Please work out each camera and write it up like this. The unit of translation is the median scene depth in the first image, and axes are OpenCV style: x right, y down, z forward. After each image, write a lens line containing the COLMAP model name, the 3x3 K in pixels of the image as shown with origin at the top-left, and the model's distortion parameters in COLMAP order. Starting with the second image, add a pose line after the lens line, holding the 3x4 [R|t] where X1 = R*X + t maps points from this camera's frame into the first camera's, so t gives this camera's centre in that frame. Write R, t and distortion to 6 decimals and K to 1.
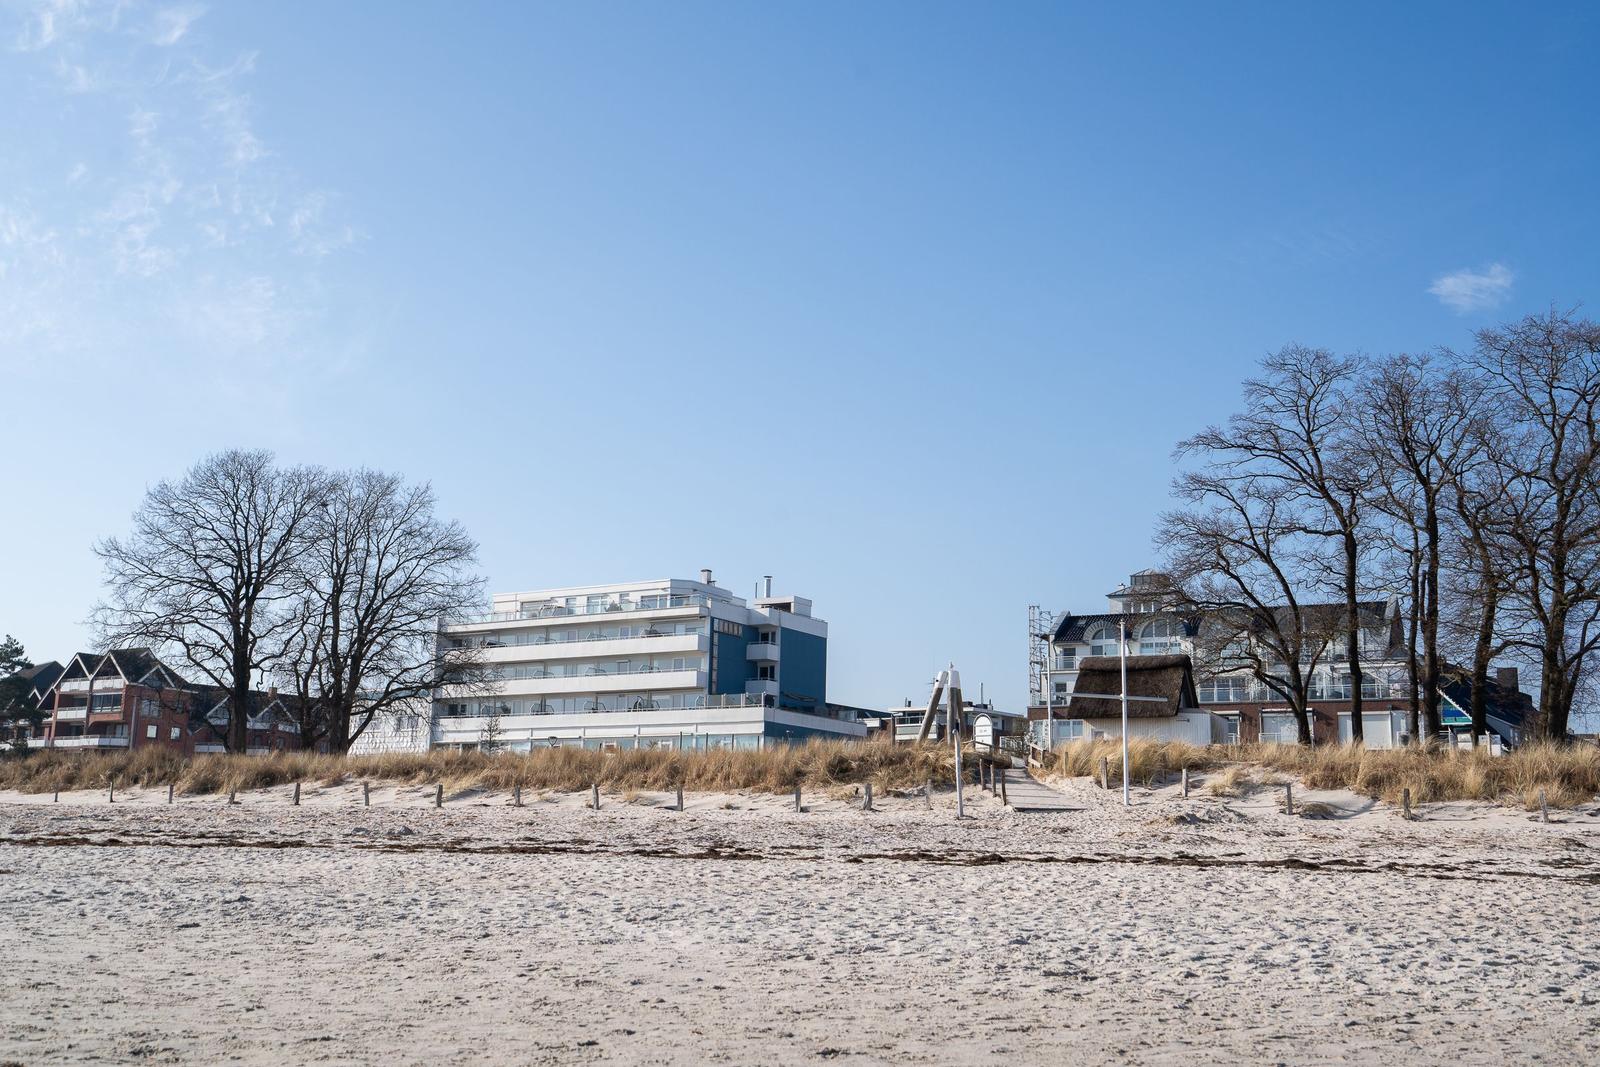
lens RADIAL K [[1539.5, 0, 800.0], [0, 1539.5, 533.5], [0, 0, 1]] dist [0.013659, 0.004325]
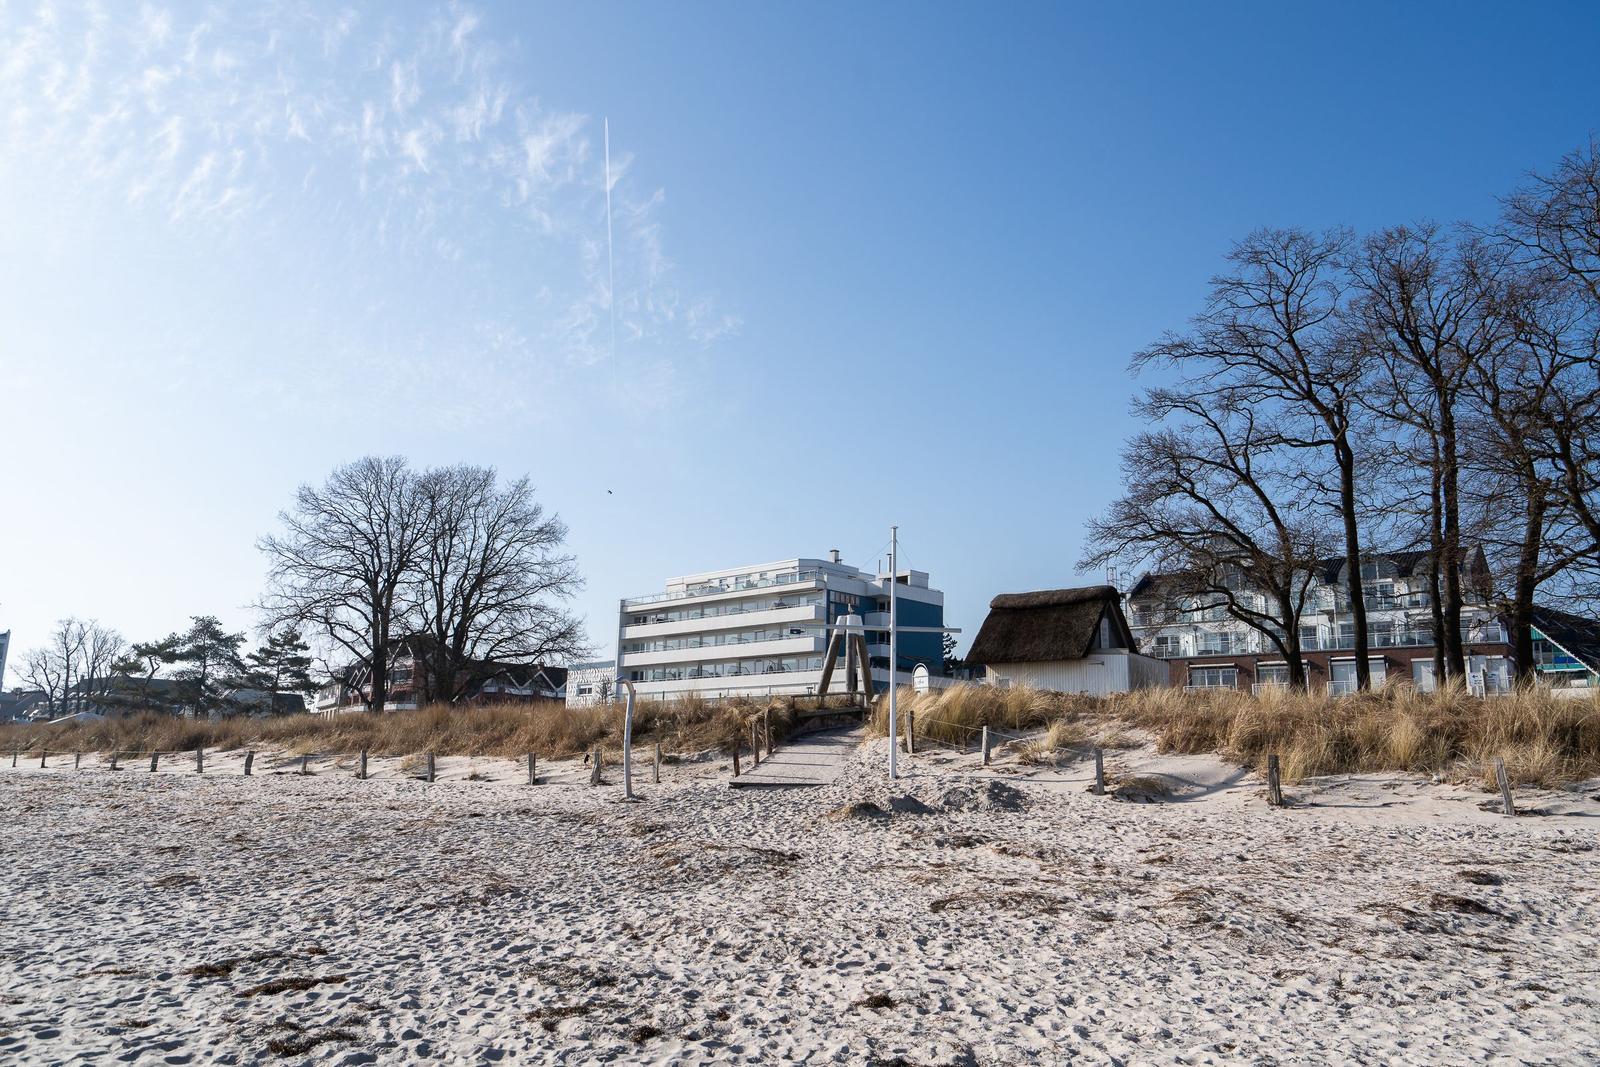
lens RADIAL K [[1157.3, 0, 800.0], [0, 1157.3, 533.5], [0, 0, 1]] dist [0.021813, -0.007675]
pose [[0.978611, -0.045538, -0.200614, 0.096071], [0.043839, 0.998955, -0.012905, 0.023056], [0.200992, 0.003834, 0.979585, 0.157408]]
